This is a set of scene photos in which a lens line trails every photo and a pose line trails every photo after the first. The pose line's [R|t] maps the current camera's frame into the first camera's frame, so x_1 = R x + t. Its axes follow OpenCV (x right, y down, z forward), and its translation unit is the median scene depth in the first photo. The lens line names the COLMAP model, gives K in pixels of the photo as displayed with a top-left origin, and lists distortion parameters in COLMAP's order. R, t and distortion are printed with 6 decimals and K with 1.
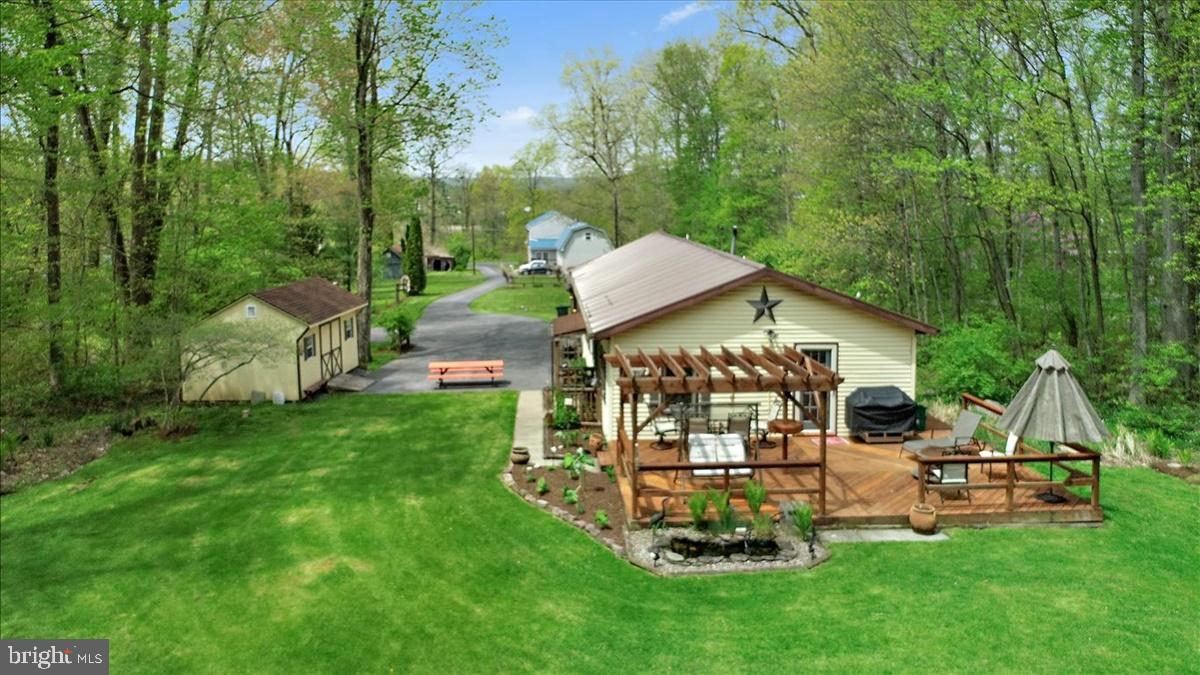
lens RADIAL K [[917.9, 0, 599.7], [0, 917.9, 335.5], [0, 0, 1]] dist [-0.006971, -0.001405]
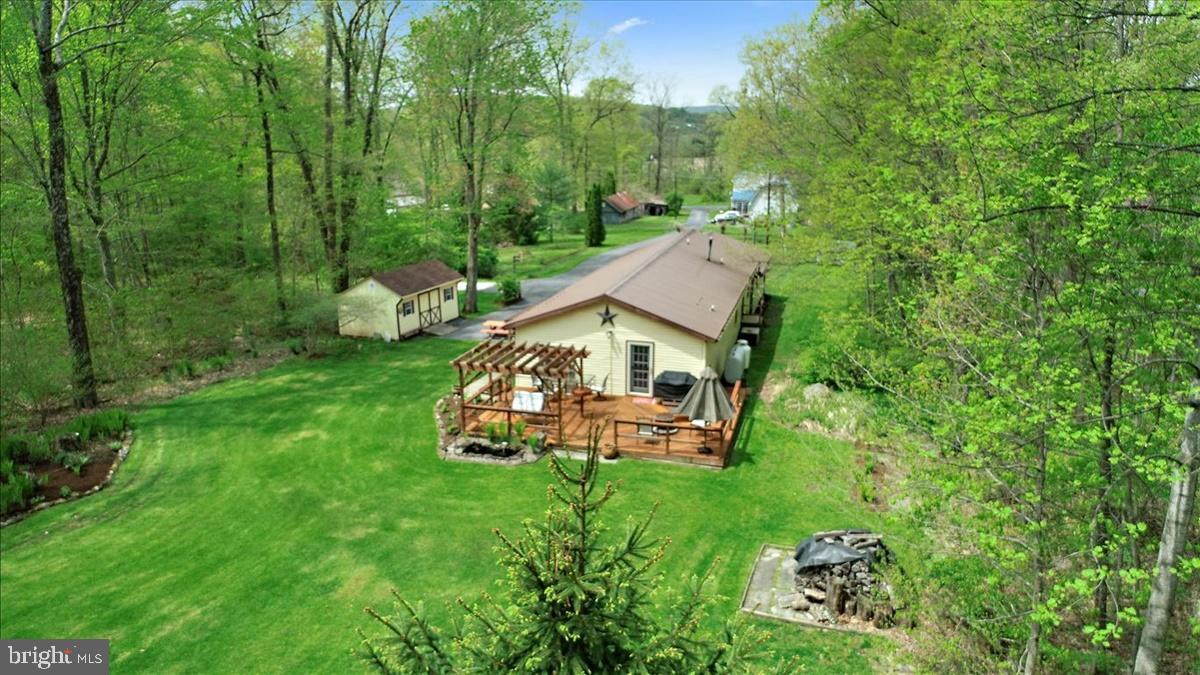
lens RADIAL K [[856.9, 0, 600.1], [0, 856.9, 338.7], [0, 0, 1]] dist [-0.000427, 0.001779]
pose [[0.946402, 0.091453, -0.309772, 0.506043], [-0.060269, 0.992235, 0.108803, -0.124812], [0.317317, -0.084302, 0.944565, -0.362245]]
